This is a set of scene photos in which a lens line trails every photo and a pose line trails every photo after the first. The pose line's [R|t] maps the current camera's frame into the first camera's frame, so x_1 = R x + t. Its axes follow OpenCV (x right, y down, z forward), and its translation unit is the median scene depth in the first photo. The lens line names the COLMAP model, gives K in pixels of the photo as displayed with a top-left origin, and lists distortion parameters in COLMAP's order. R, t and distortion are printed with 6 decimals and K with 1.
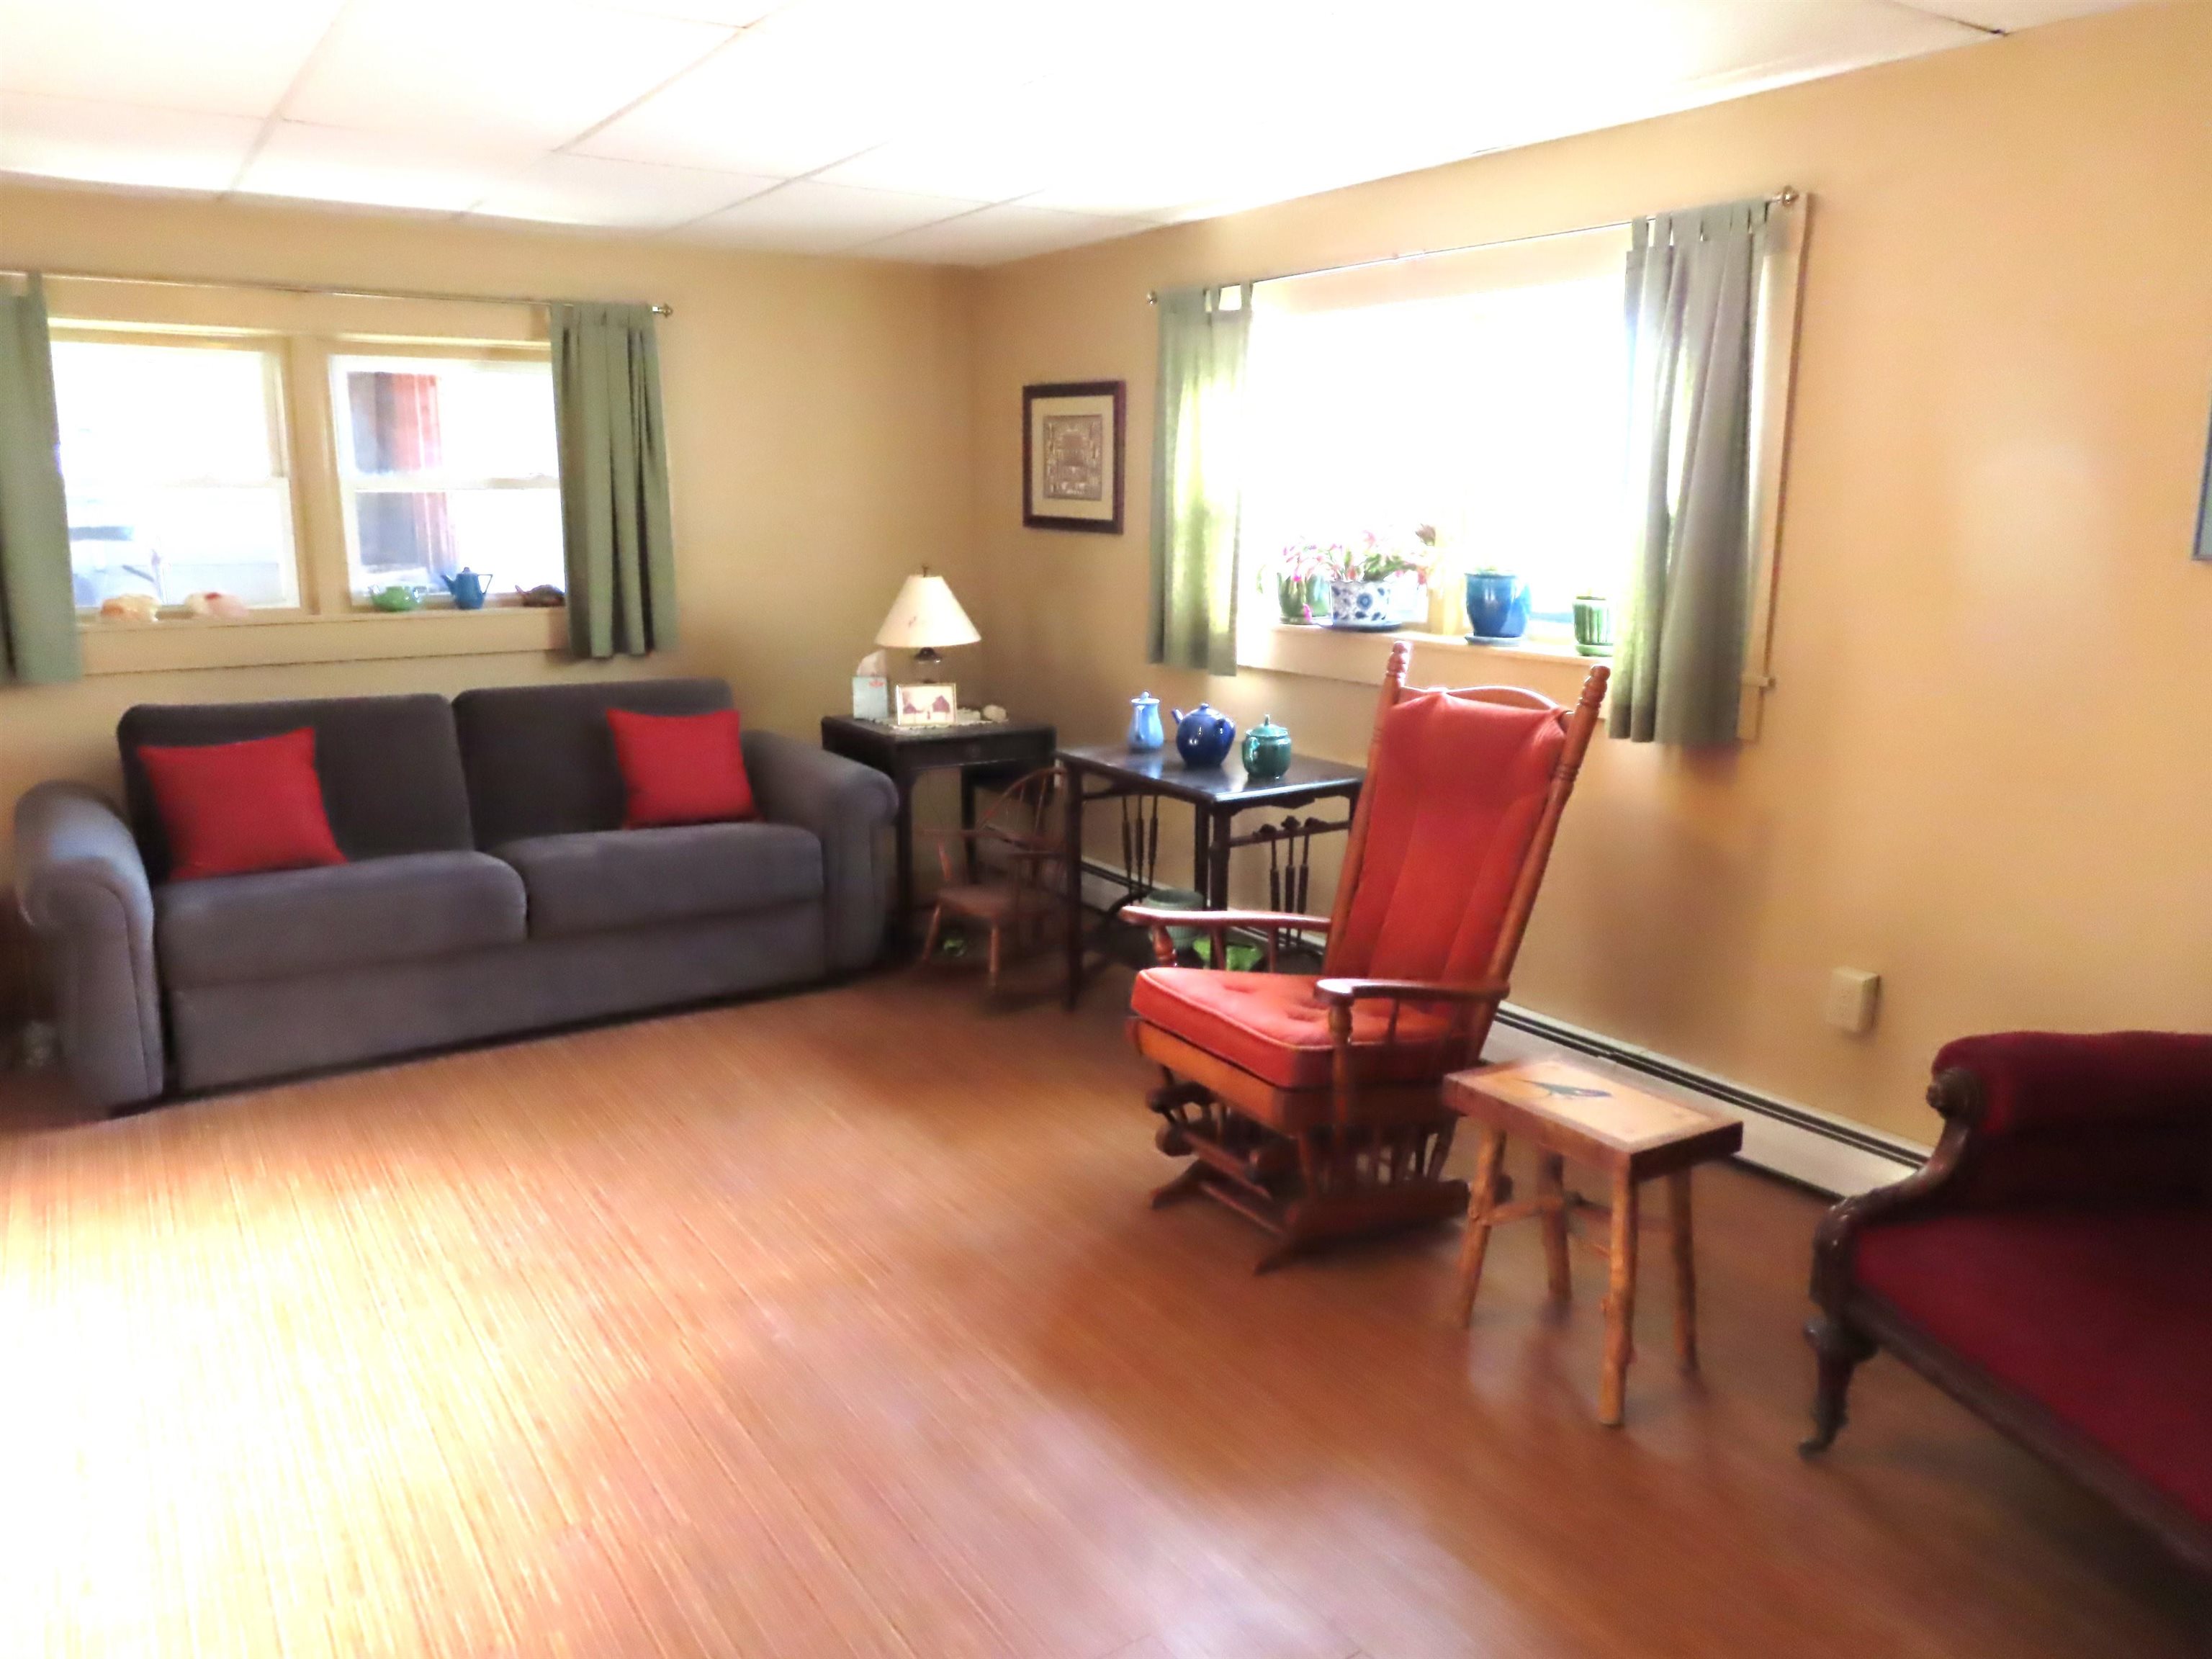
lens RADIAL K [[1574.6, 0, 1106.0], [0, 1574.6, 829.5], [0, 0, 1]] dist [-0.058748, 0.000690]
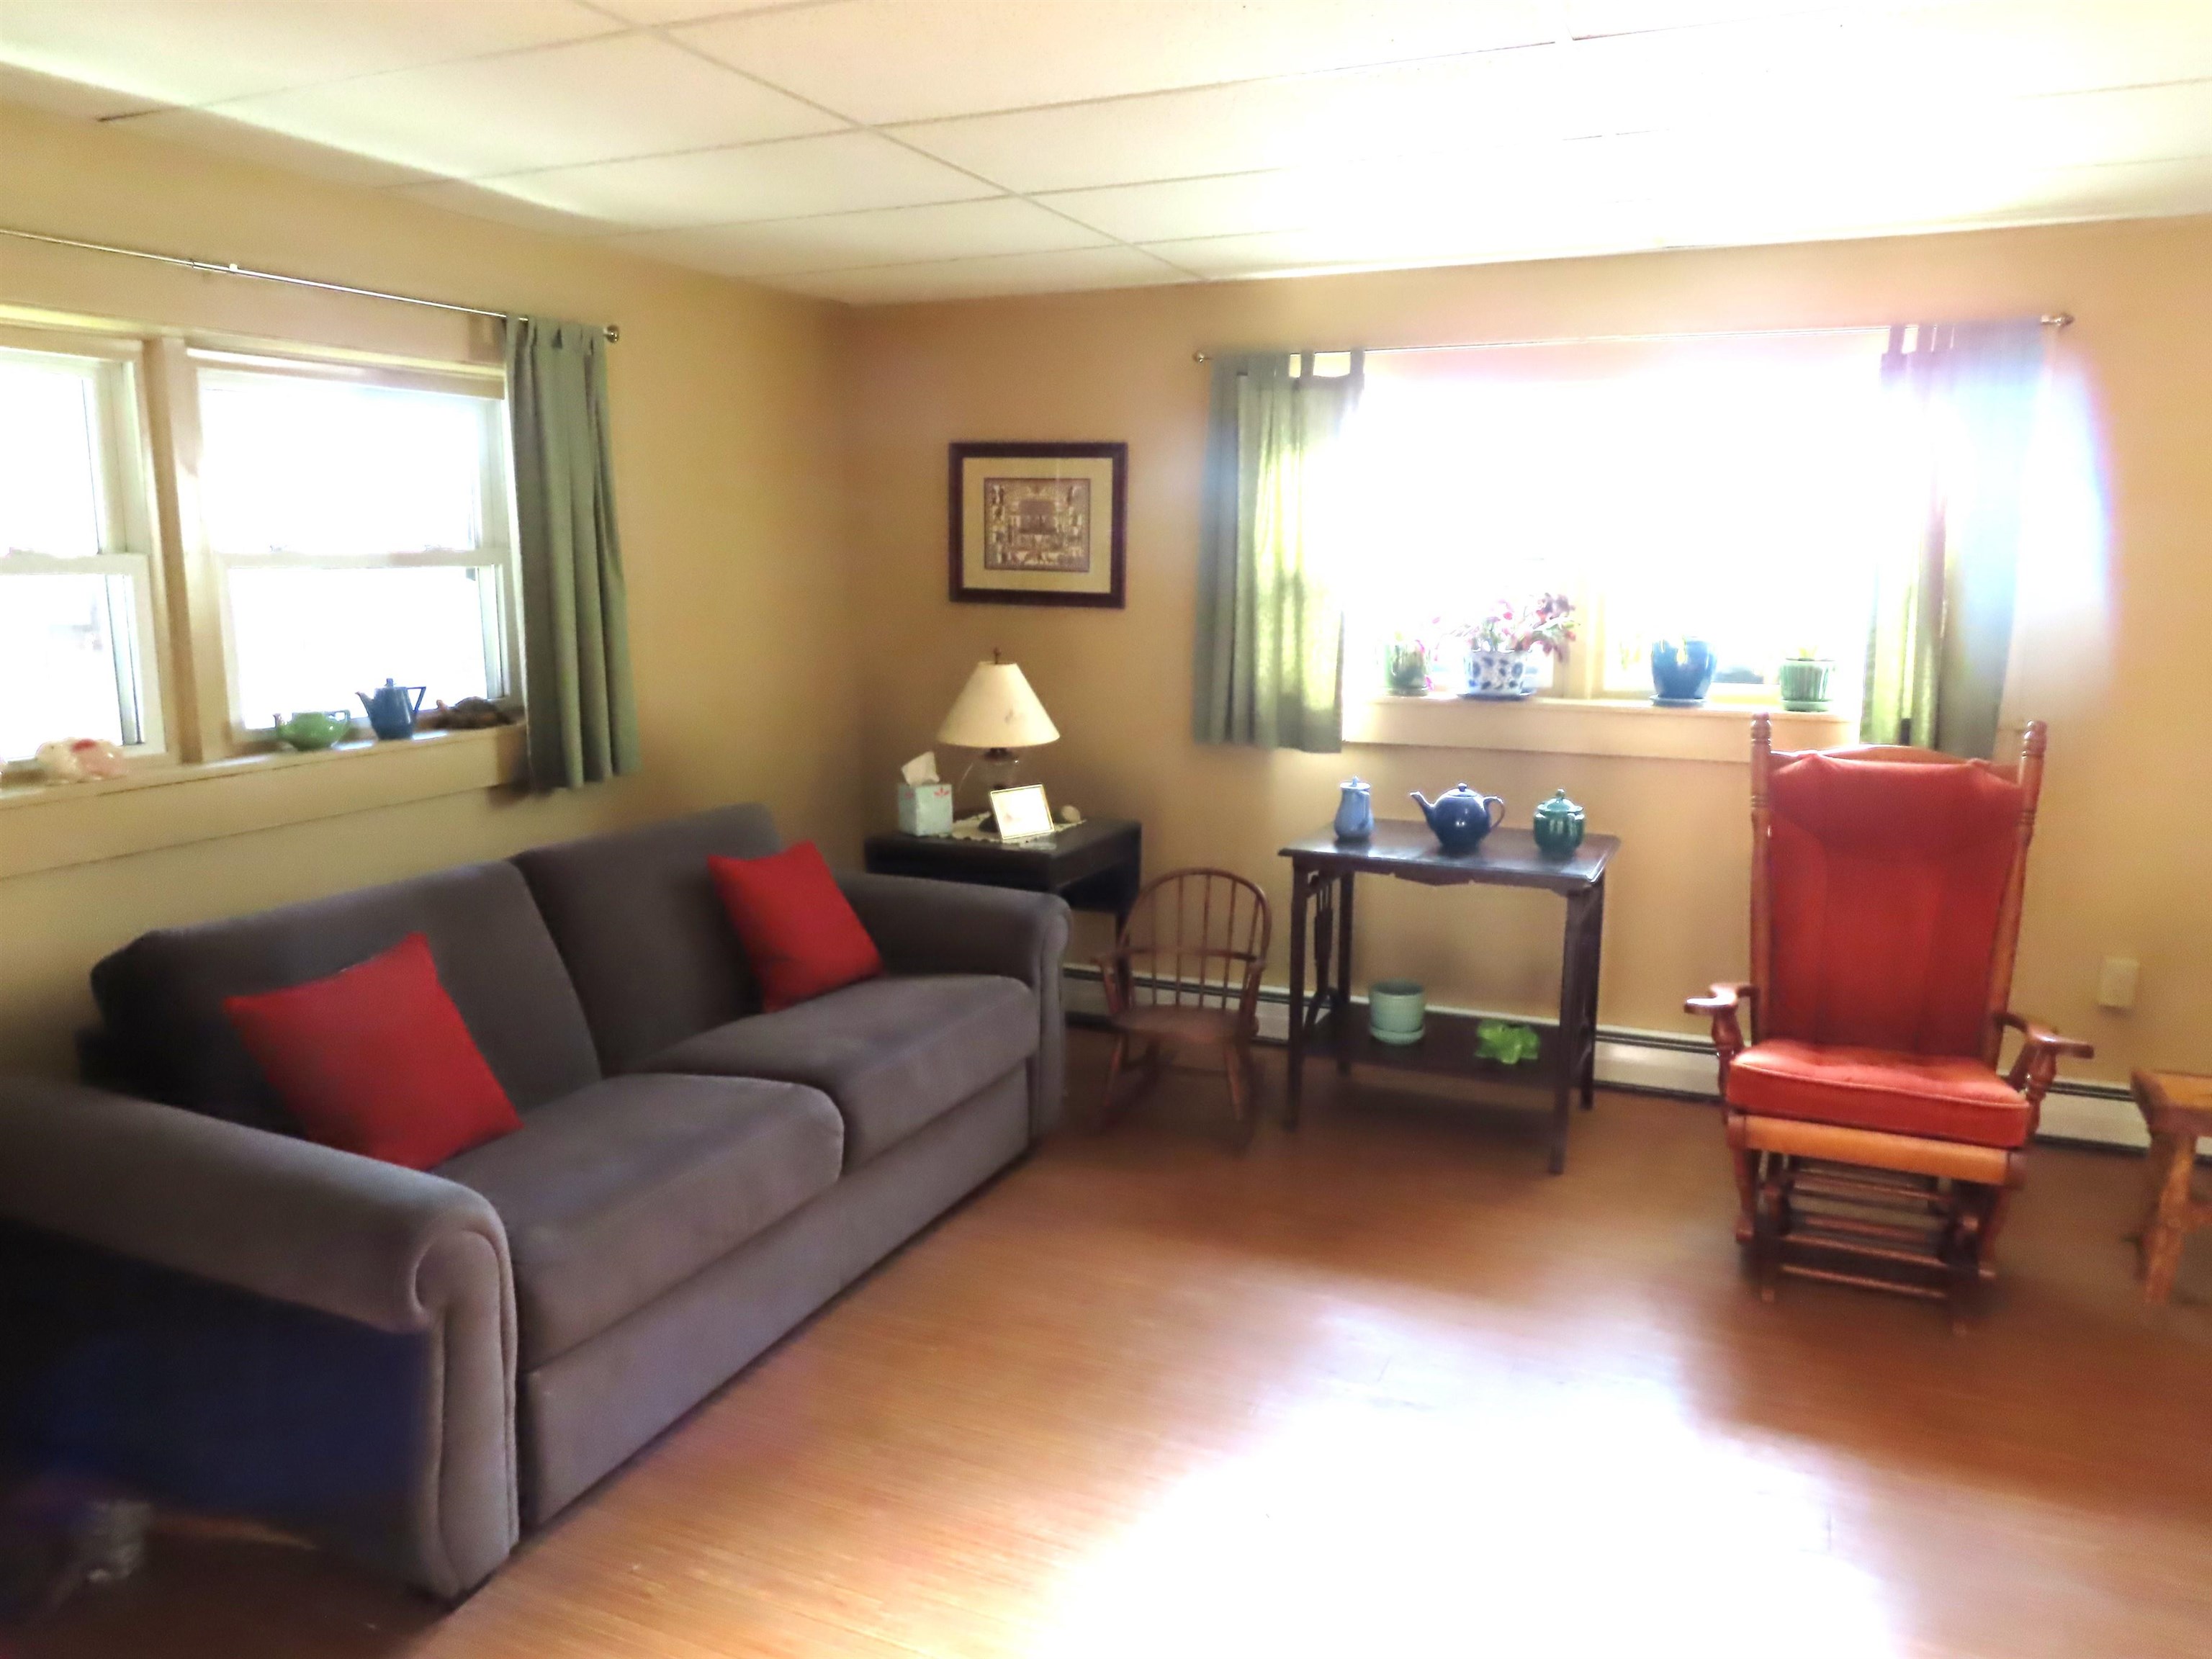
lens RADIAL K [[1594.2, 0, 1106.0], [0, 1594.2, 829.5], [0, 0, 1]] dist [-0.033828, -0.001825]
pose [[0.843817, -0.100594, 0.527118, -0.532790], [0.116686, 0.993165, 0.002741, -0.066549], [-0.523790, 0.059194, 0.849788, 0.232427]]
